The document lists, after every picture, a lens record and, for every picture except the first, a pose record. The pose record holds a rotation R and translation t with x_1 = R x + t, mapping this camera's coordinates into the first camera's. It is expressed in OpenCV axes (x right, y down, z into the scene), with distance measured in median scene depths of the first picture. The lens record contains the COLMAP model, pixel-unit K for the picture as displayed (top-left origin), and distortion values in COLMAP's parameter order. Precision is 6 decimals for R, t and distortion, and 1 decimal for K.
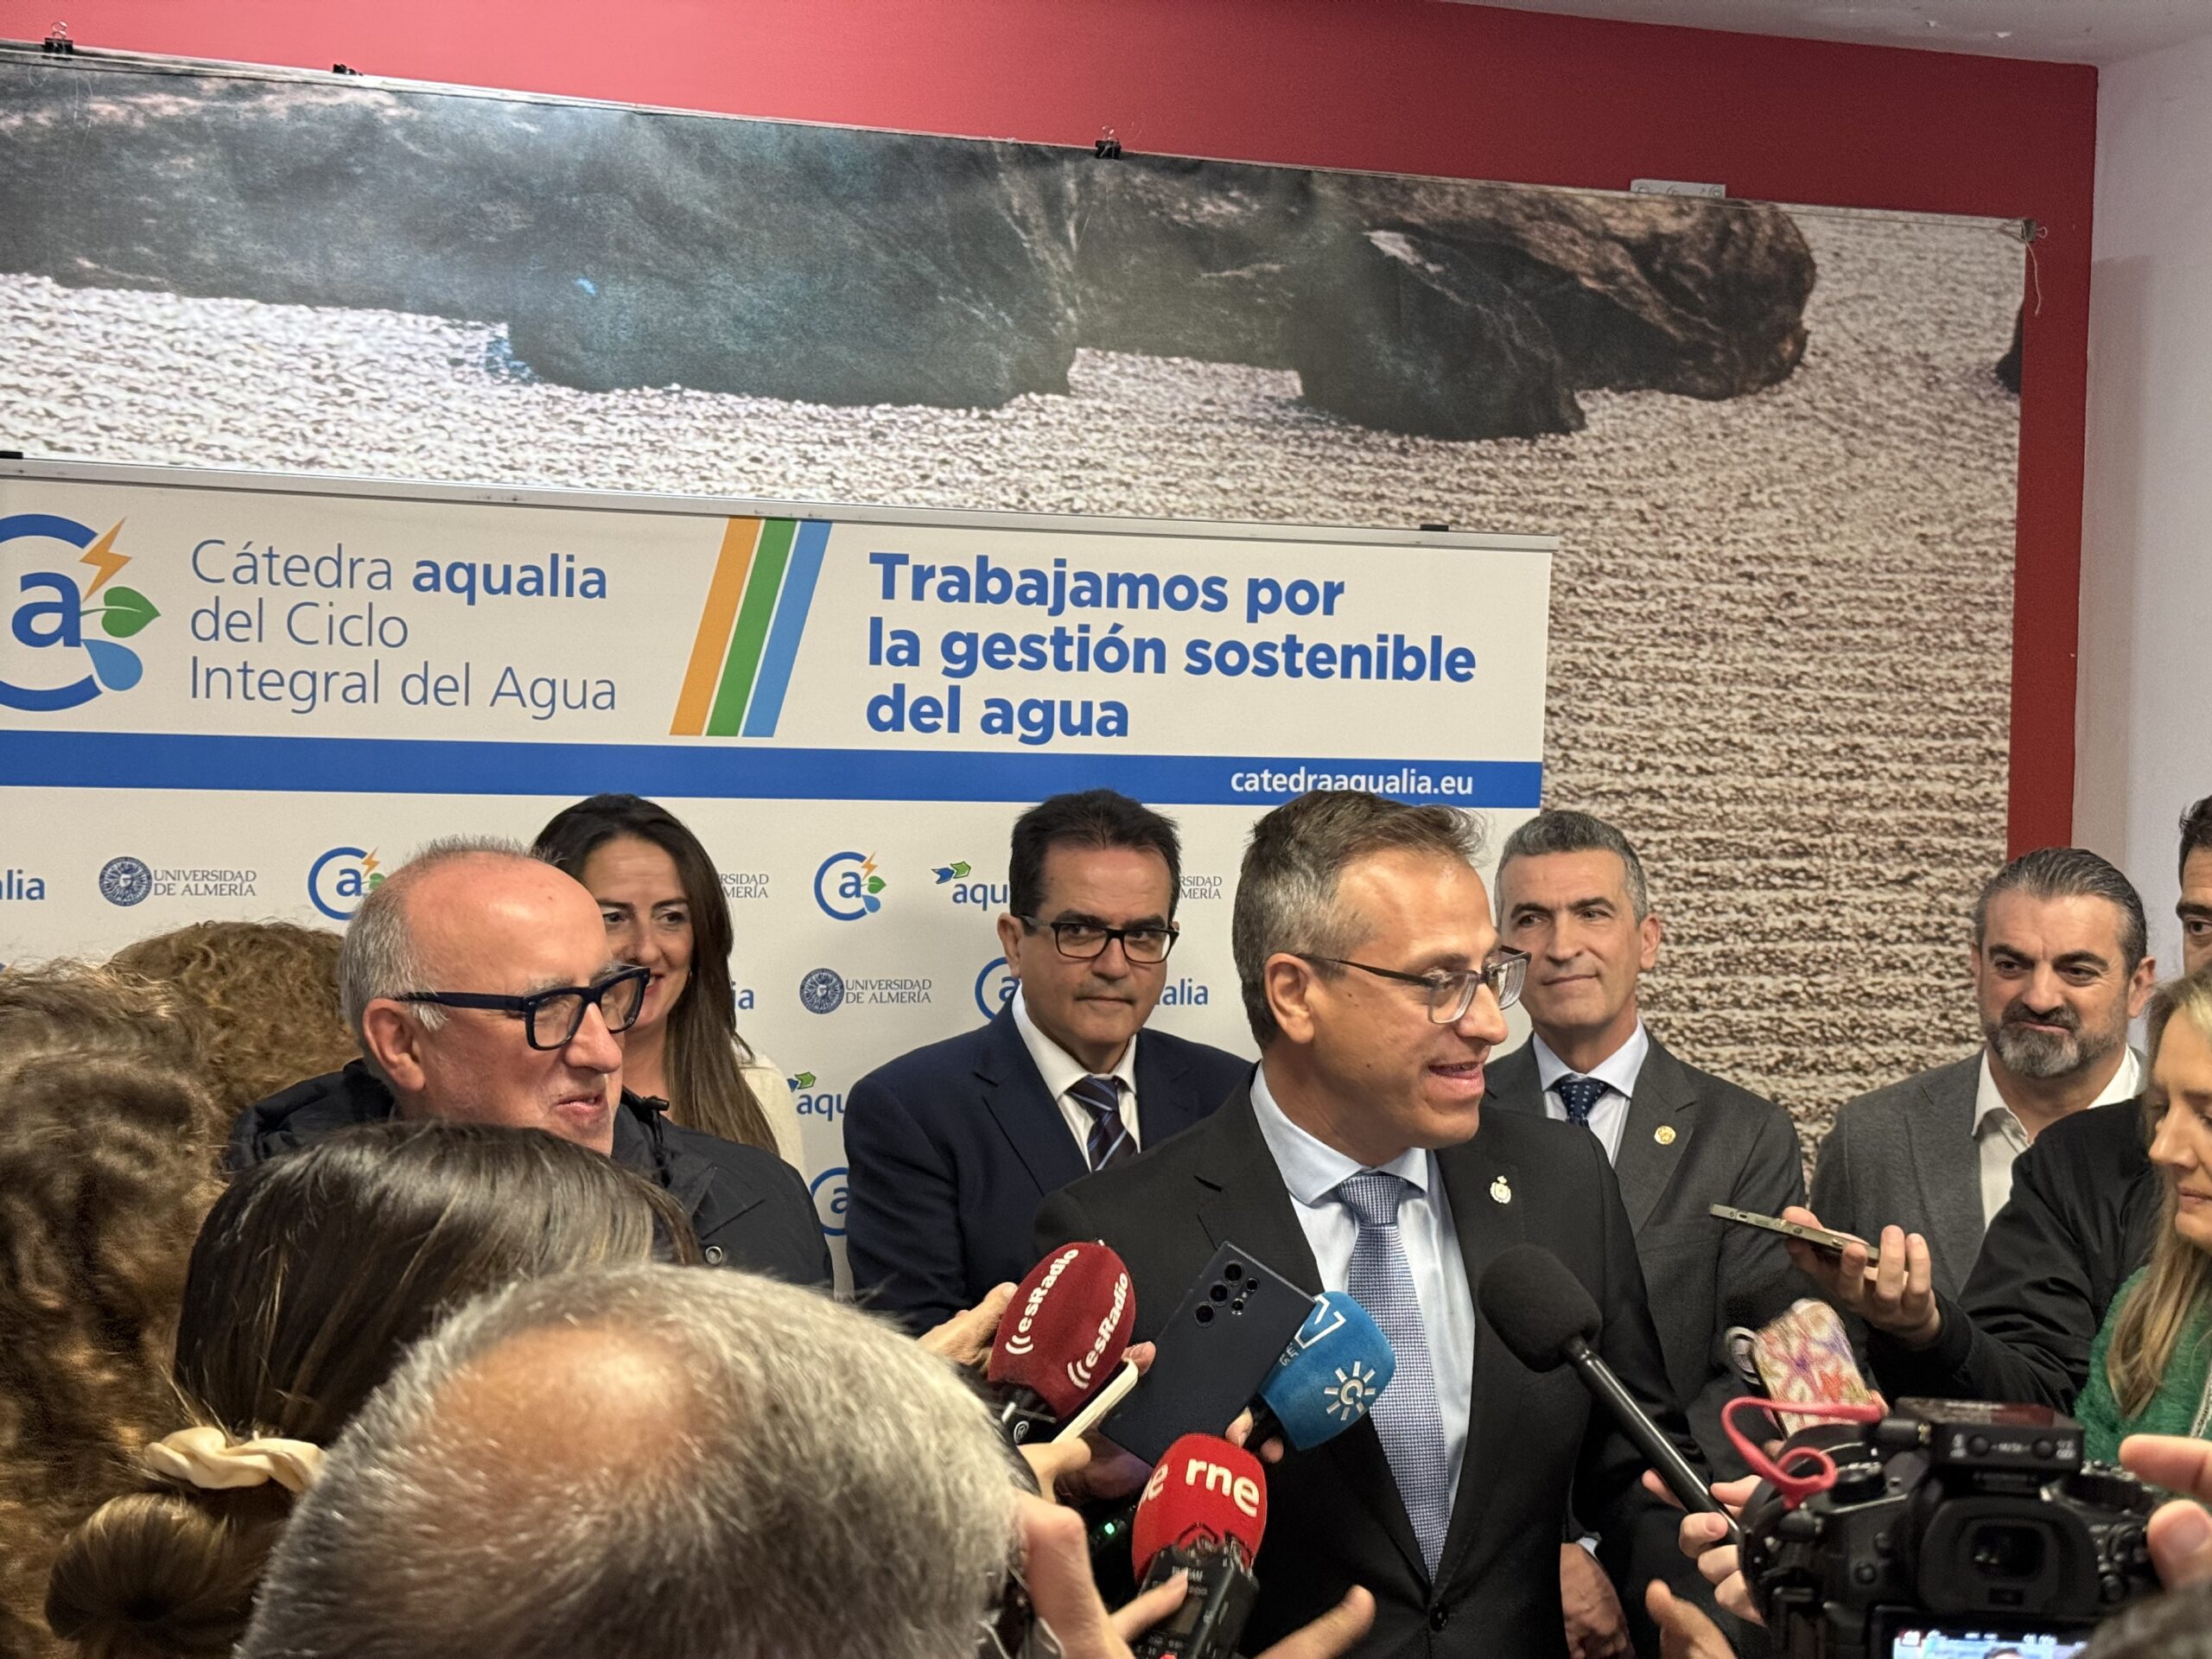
lens RADIAL K [[3069.9, 0, 1097.0], [0, 3069.9, 845.4], [0, 0, 1]] dist [0.130966, 0.000000]
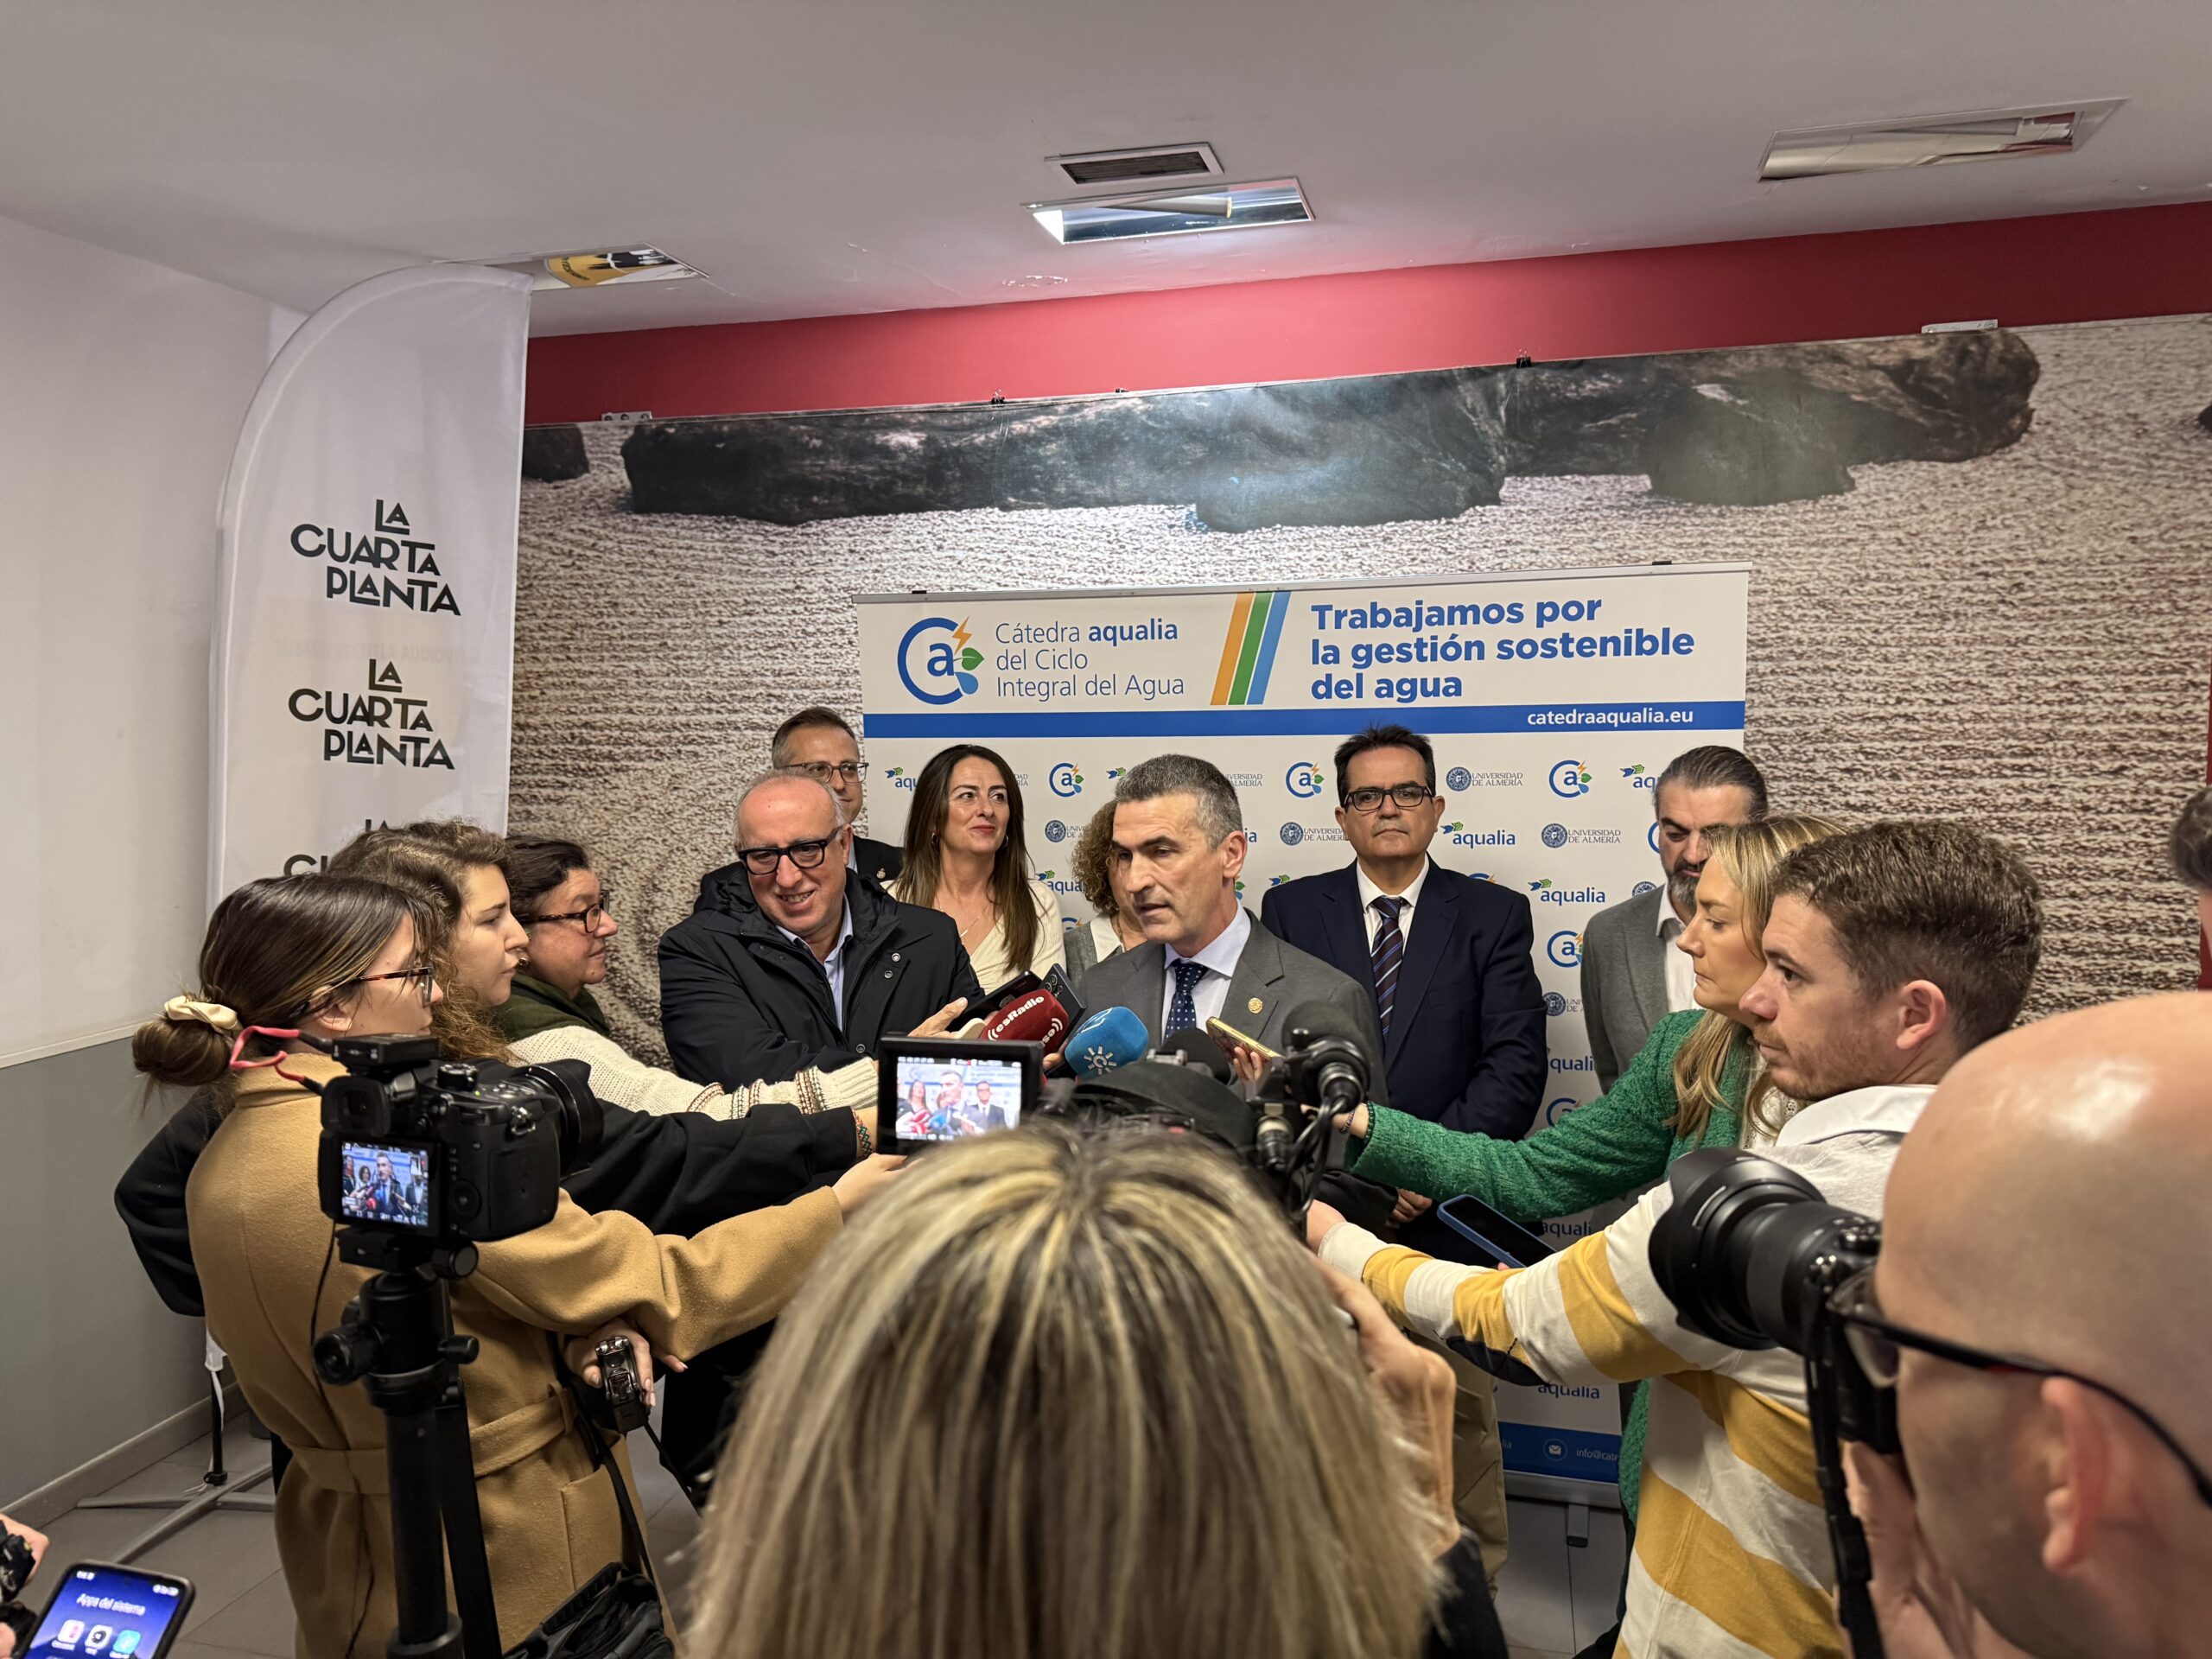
lens RADIAL K [[1549.3, 0, 1091.7], [0, 1549.3, 858.6], [0, 0, 1]] dist [0.093610, -0.116611]
pose [[0.822520, 0.024299, -0.568217, 0.326972], [0.011823, 0.998140, 0.059799, 0.002270], [0.568613, -0.055904, 0.820703, 0.104517]]
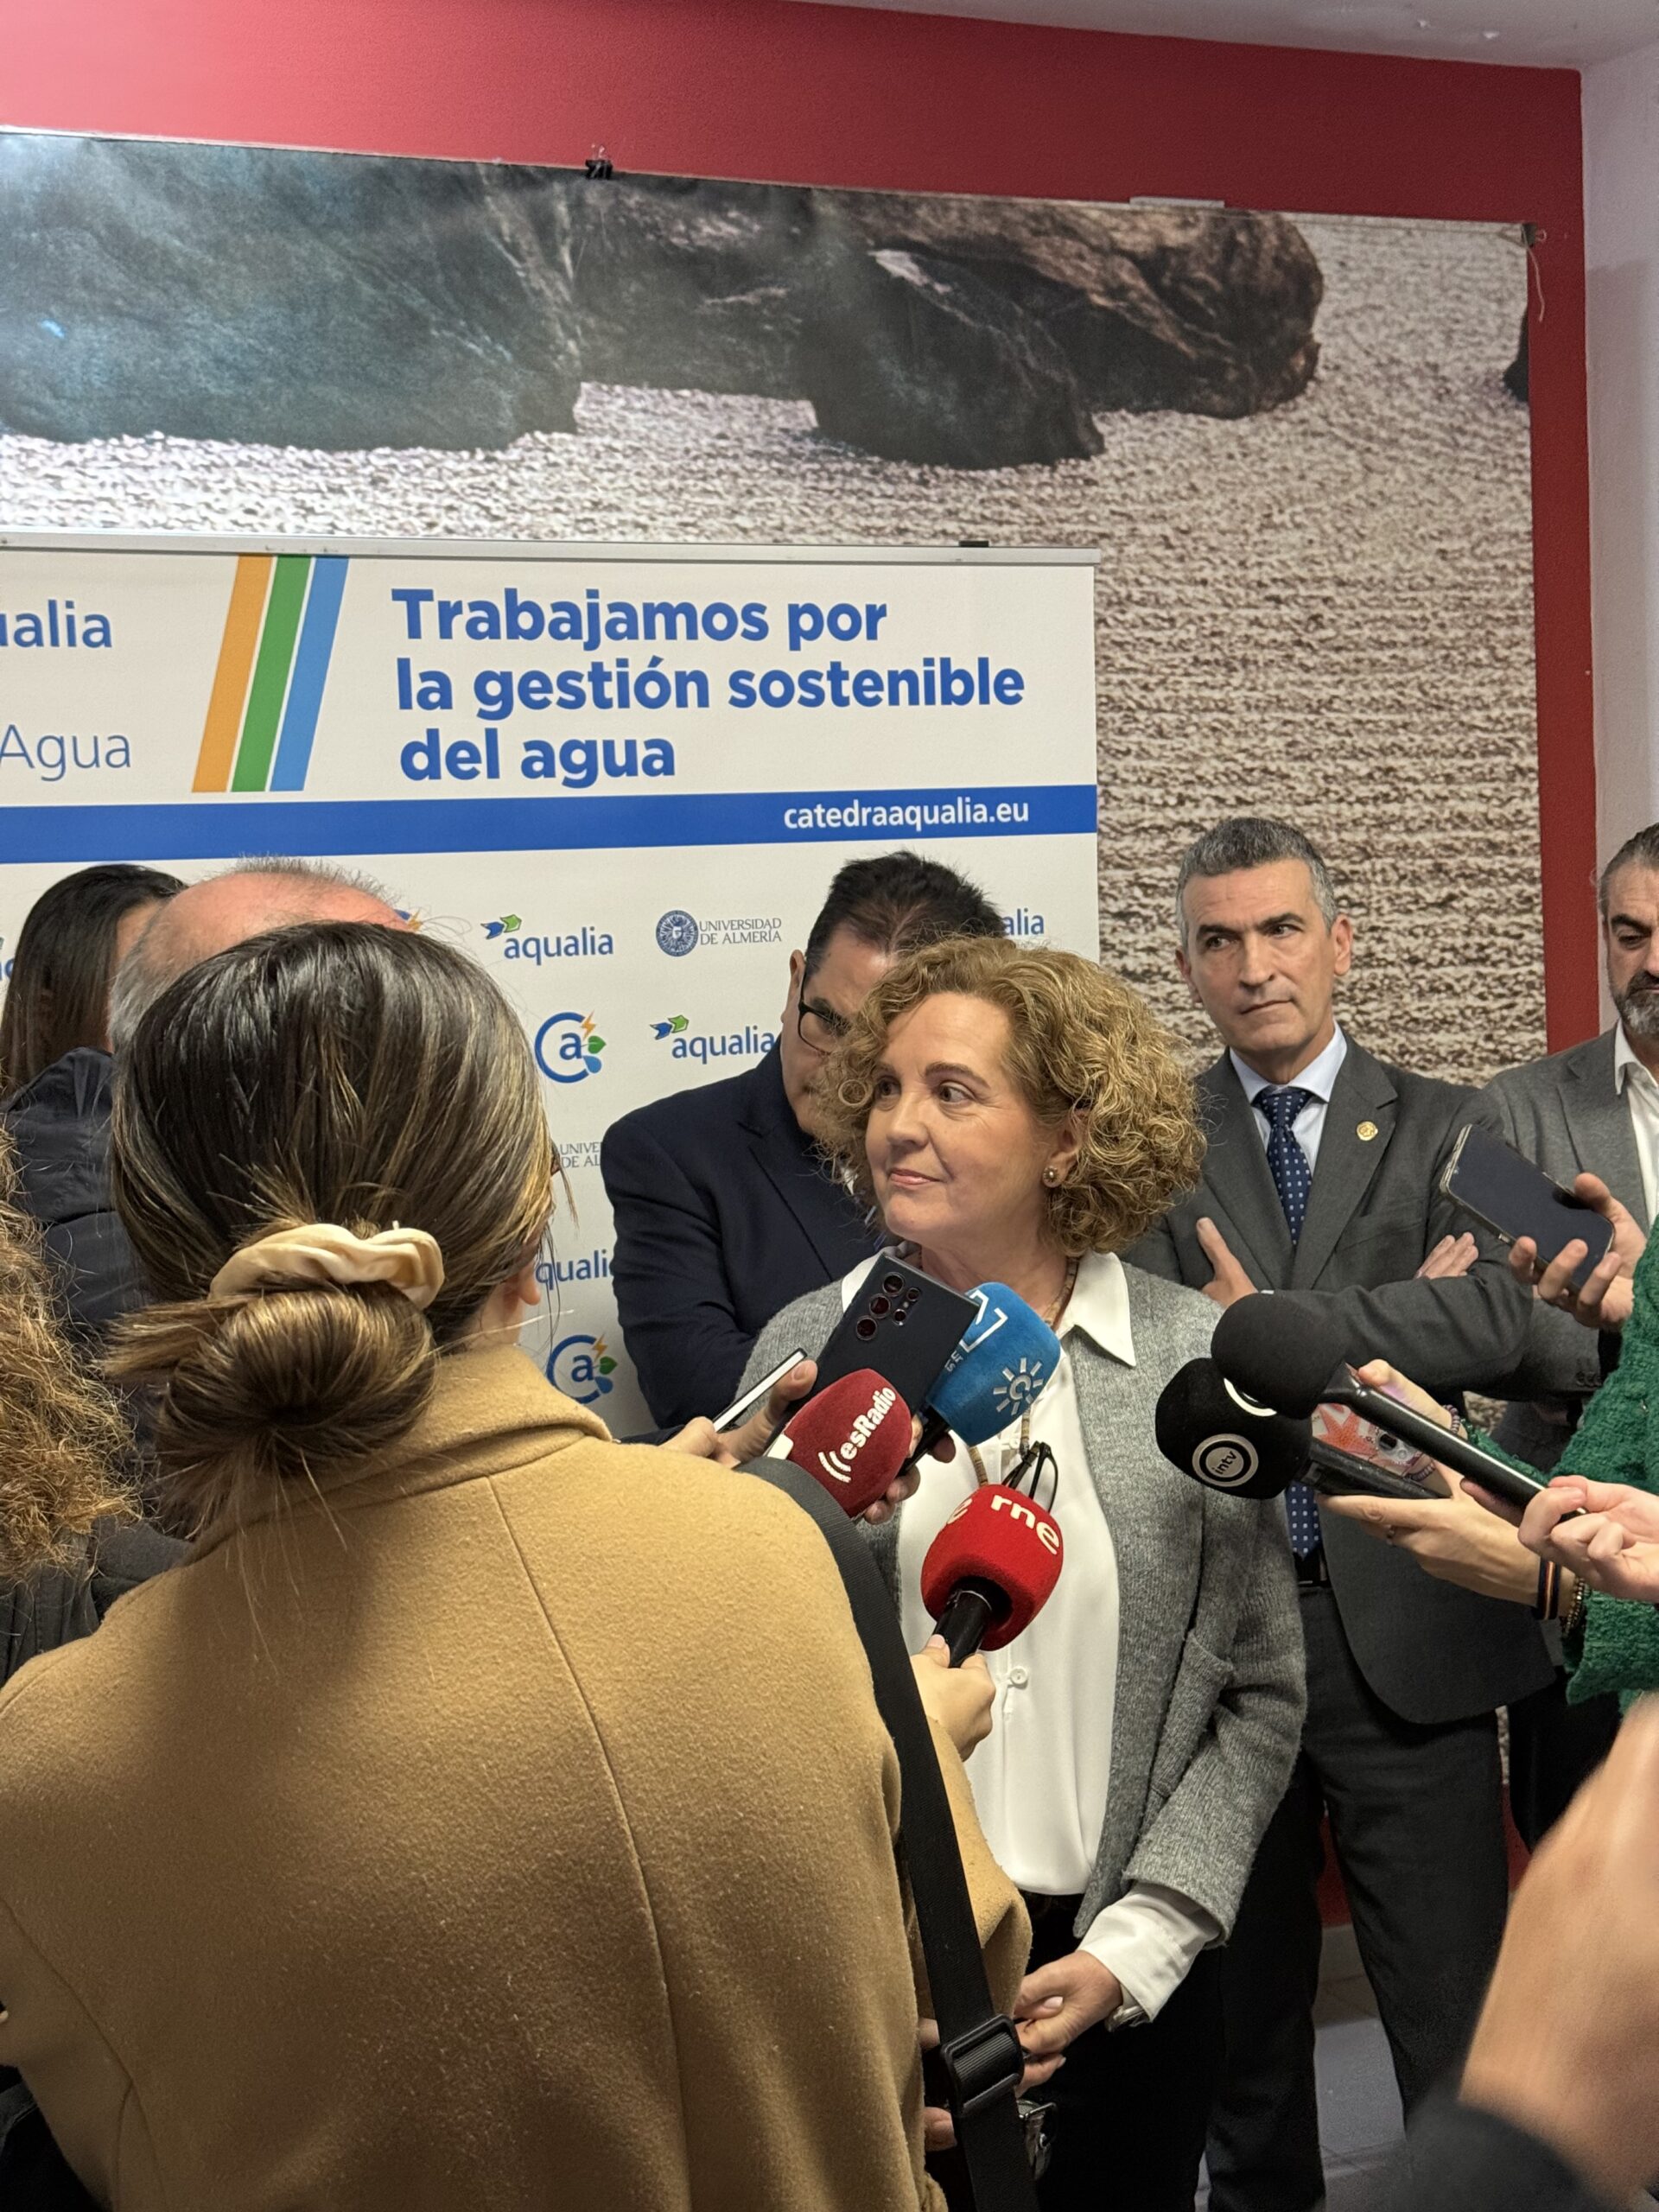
lens RADIAL K [[3069.9, 0, 833.3], [0, 3069.9, 1110.9], [0, 0, 1]] dist [0.130966, 0.000000]
pose [[0.993325, -0.067631, 0.093440, -0.034386], [0.064807, 0.997354, 0.032938, 0.036960], [-0.095421, -0.026663, 0.995080, 0.037671]]
